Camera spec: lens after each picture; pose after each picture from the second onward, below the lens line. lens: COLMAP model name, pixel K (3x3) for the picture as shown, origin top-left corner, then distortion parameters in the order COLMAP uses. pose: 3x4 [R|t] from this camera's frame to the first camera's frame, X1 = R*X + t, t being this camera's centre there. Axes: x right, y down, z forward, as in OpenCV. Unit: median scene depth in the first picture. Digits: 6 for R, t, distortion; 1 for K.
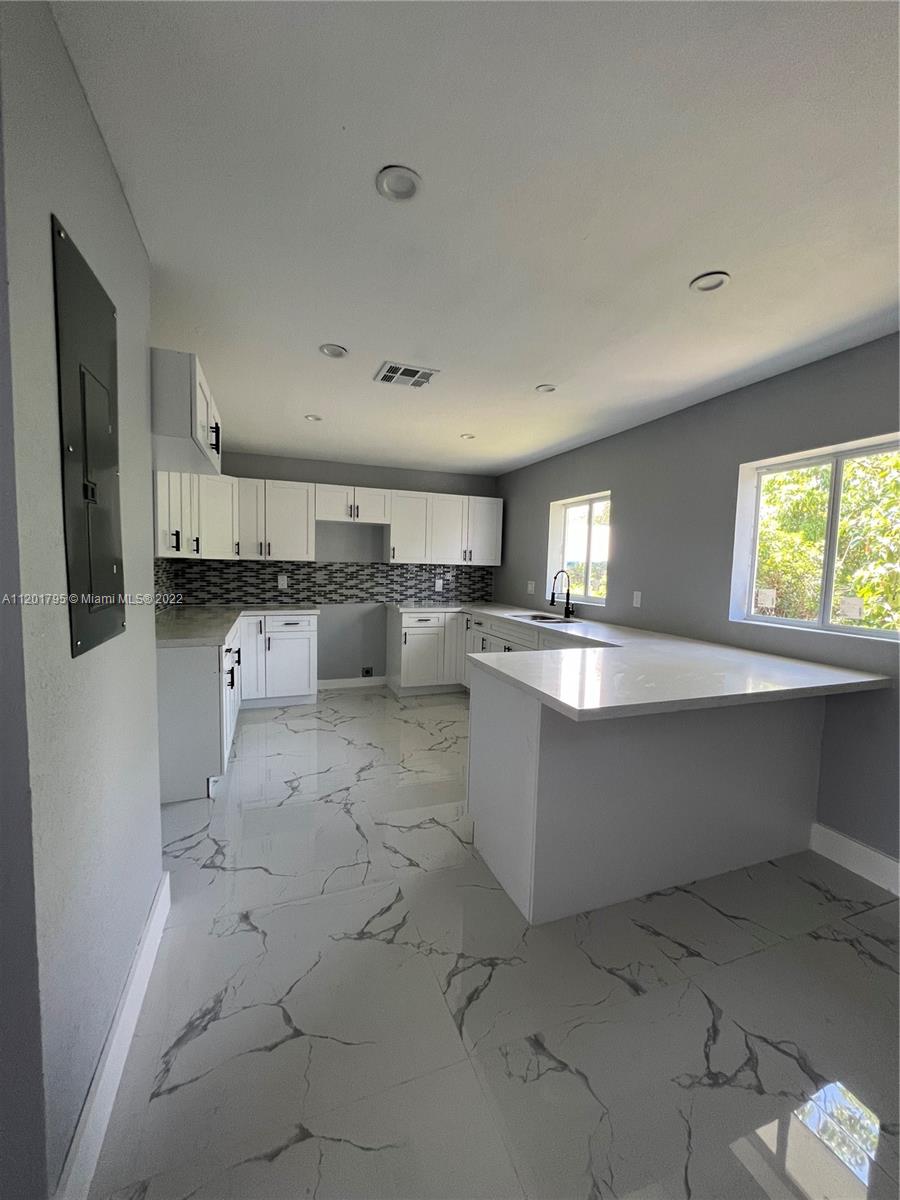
lens RADIAL K [[478.9, 0, 448.9], [0, 478.9, 599.5], [0, 0, 1]] dist [0.000857, 0.000267]
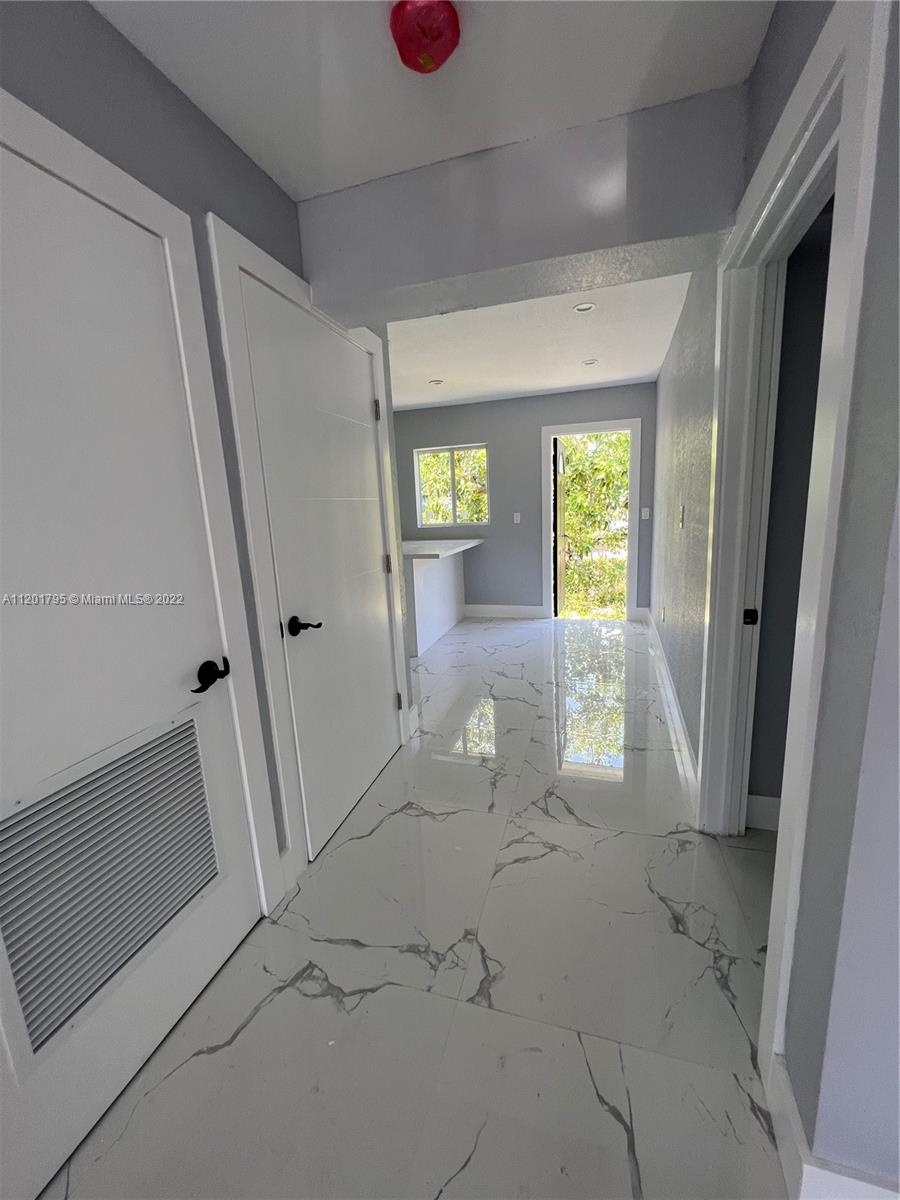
lens RADIAL K [[478.9, 0, 448.9], [0, 478.9, 599.5], [0, 0, 1]] dist [0.000857, 0.000267]
pose [[0.611418, -0.204440, 0.764443, -0.543803], [0.124908, 0.978873, 0.161883, 0.016705], [-0.781388, -0.003493, 0.624036, -0.214479]]
